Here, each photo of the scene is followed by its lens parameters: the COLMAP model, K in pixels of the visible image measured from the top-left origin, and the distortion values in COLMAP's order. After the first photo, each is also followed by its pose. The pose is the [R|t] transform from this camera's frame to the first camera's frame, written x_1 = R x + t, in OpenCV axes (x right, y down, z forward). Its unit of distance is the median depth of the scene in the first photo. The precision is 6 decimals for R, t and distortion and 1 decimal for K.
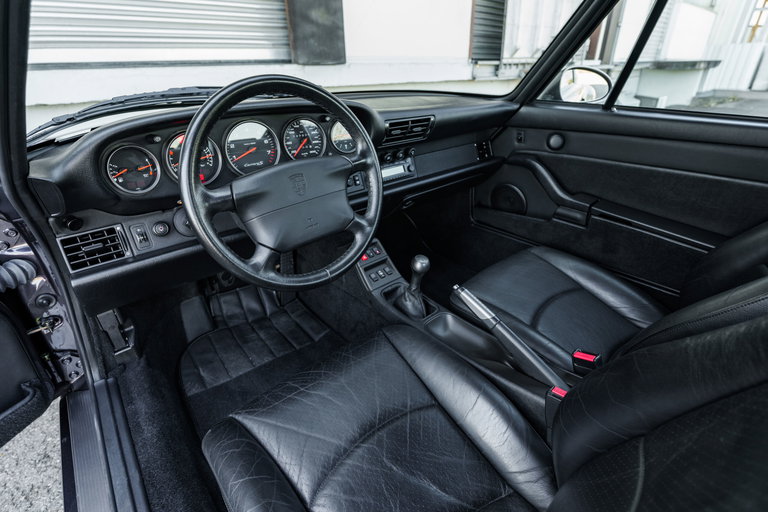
lens RADIAL K [[358.7, 0, 384.0], [0, 358.7, 256.0], [0, 0, 1]] dist [-0.013499, -0.000063]
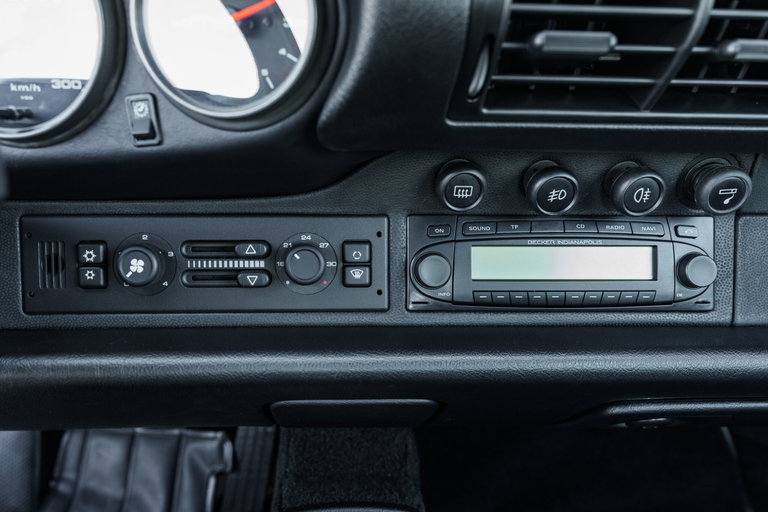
lens RADIAL K [[558.5, 0, 384.0], [0, 558.5, 256.0], [0, 0, 1]] dist [0.002089, 0.000842]
pose [[0.780524, 0.262586, -0.567301, 0.117139], [-0.317841, 0.948143, 0.001563, -0.208428], [0.538292, 0.179092, 0.823509, 0.691598]]
